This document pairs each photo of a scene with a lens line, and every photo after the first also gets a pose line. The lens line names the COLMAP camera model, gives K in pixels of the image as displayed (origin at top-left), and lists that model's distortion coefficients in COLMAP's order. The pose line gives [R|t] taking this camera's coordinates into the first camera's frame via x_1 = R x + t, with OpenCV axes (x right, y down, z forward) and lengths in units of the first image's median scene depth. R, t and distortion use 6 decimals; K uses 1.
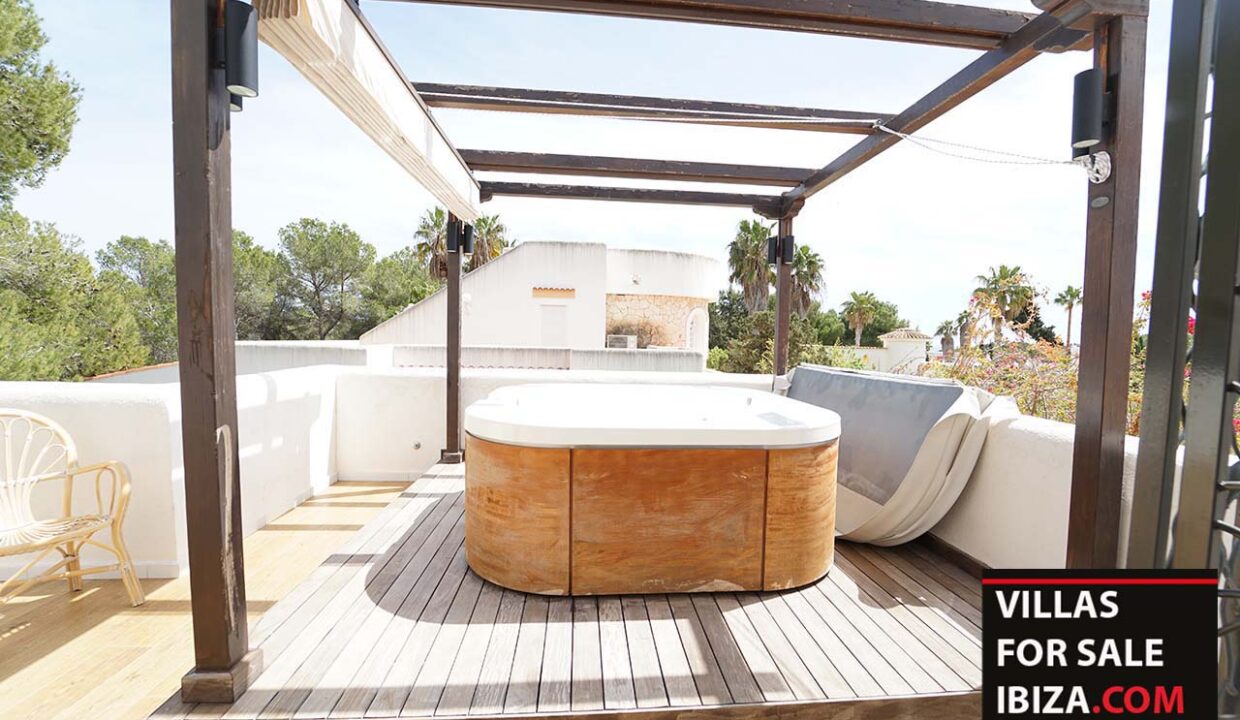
lens RADIAL K [[509.0, 0, 620.5], [0, 509.0, 369.5], [0, 0, 1]] dist [-0.022709, 0.000215]
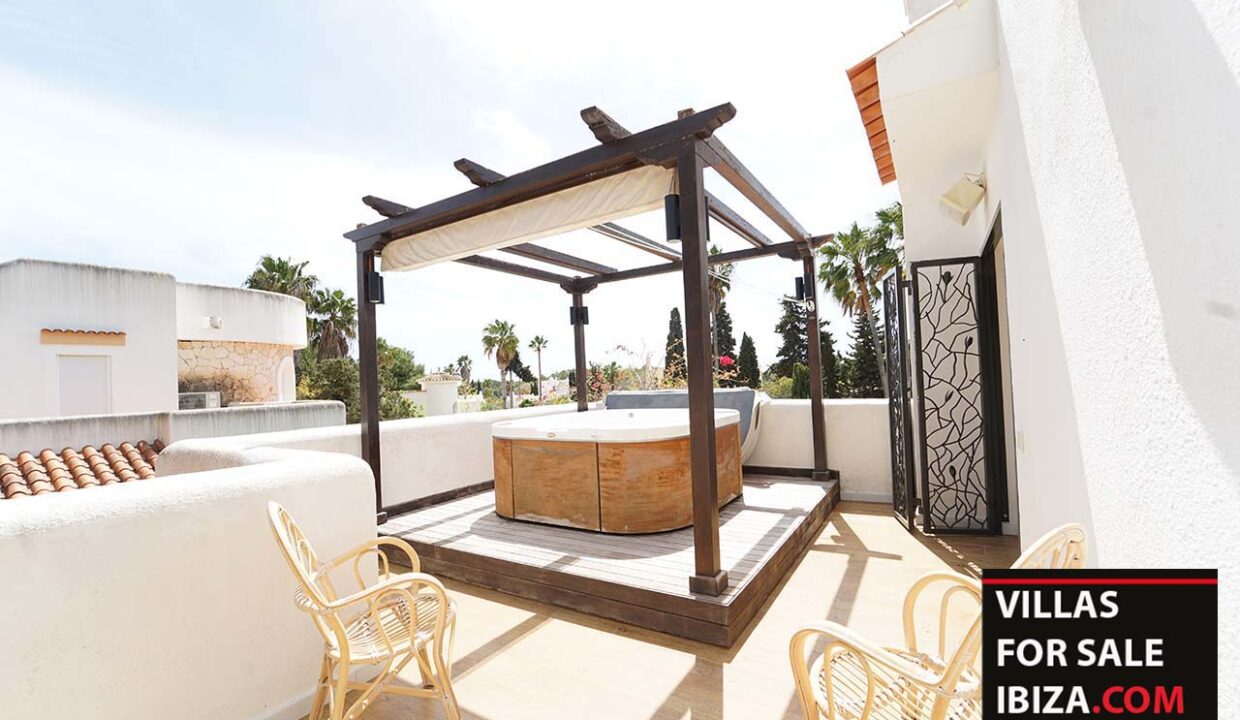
lens RADIAL K [[509.0, 0, 626.1], [0, 509.0, 363.7], [0, 0, 1]] dist [-0.022709, 0.000215]
pose [[0.598412, -0.025563, 0.800780, -0.230931], [0.105673, 0.993277, -0.047260, -0.005300], [-0.794189, 0.112902, 0.597091, 0.012907]]
